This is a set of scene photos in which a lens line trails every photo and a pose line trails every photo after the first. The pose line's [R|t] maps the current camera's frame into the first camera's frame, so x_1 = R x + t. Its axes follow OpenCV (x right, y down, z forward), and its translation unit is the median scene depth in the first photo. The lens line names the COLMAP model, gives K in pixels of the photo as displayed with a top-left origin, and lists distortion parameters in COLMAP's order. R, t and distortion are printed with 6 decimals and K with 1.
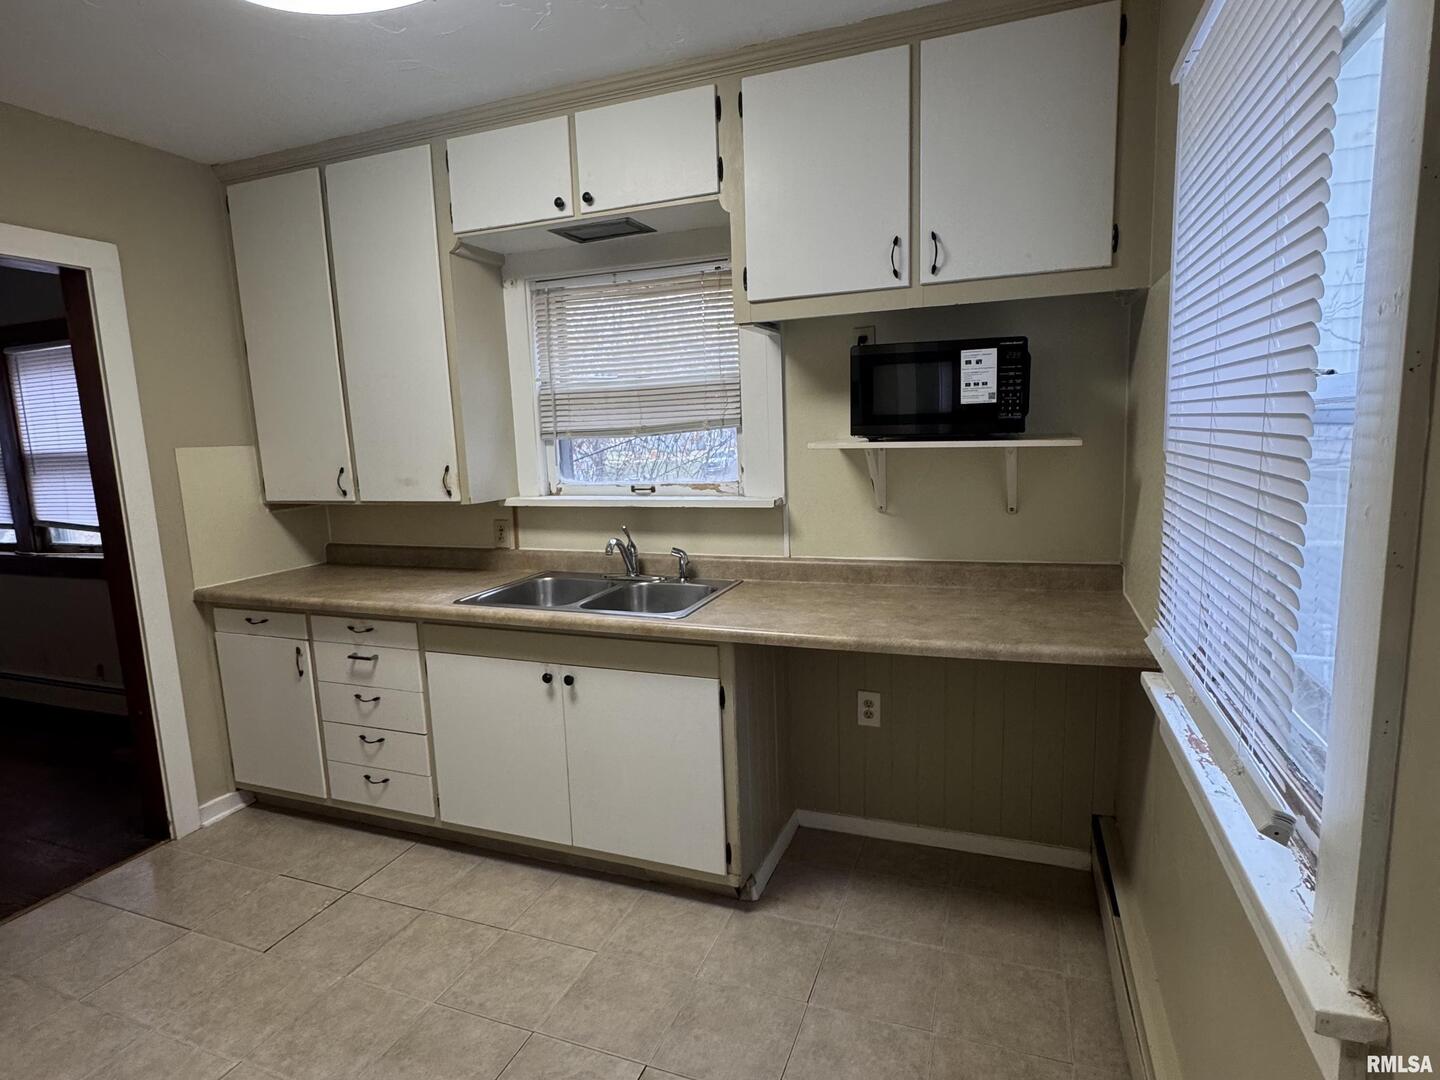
lens RADIAL K [[766.6, 0, 720.0], [0, 766.6, 540.0], [0, 0, 1]] dist [-0.001076, 0.000342]
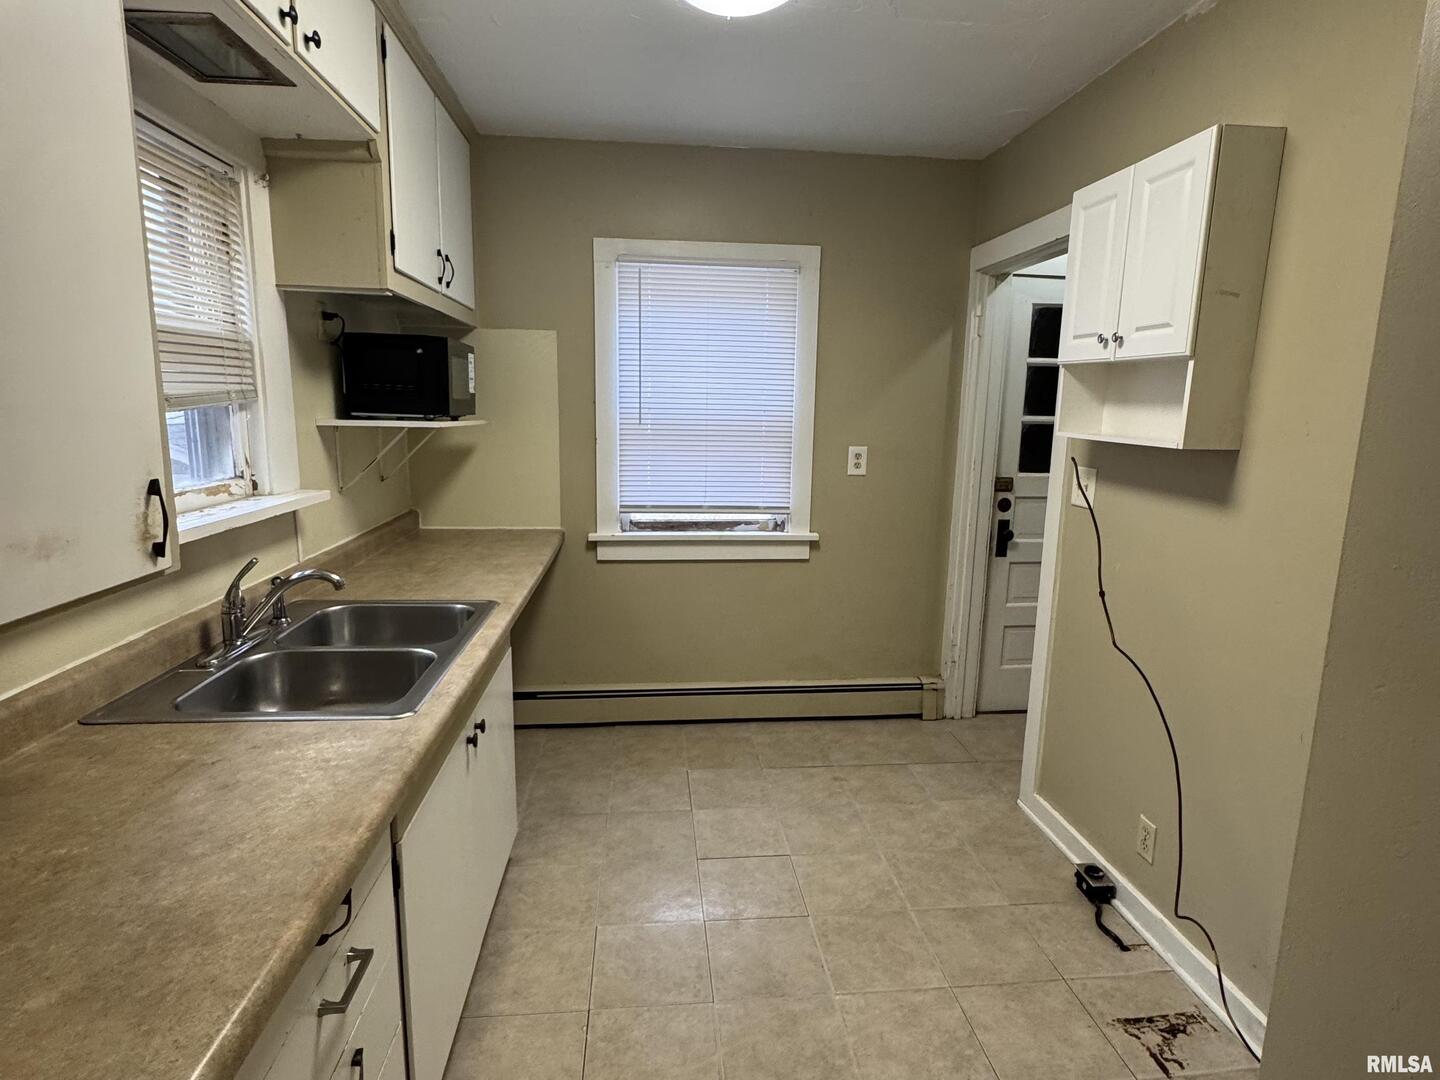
lens RADIAL K [[766.6, 0, 720.0], [0, 766.6, 540.0], [0, 0, 1]] dist [-0.001076, 0.000342]
pose [[-0.447351, -0.128483, 0.885081, -1.087031], [0.129041, 0.969999, 0.206032, -0.145419], [-0.885000, 0.206381, -0.417351, 1.203353]]
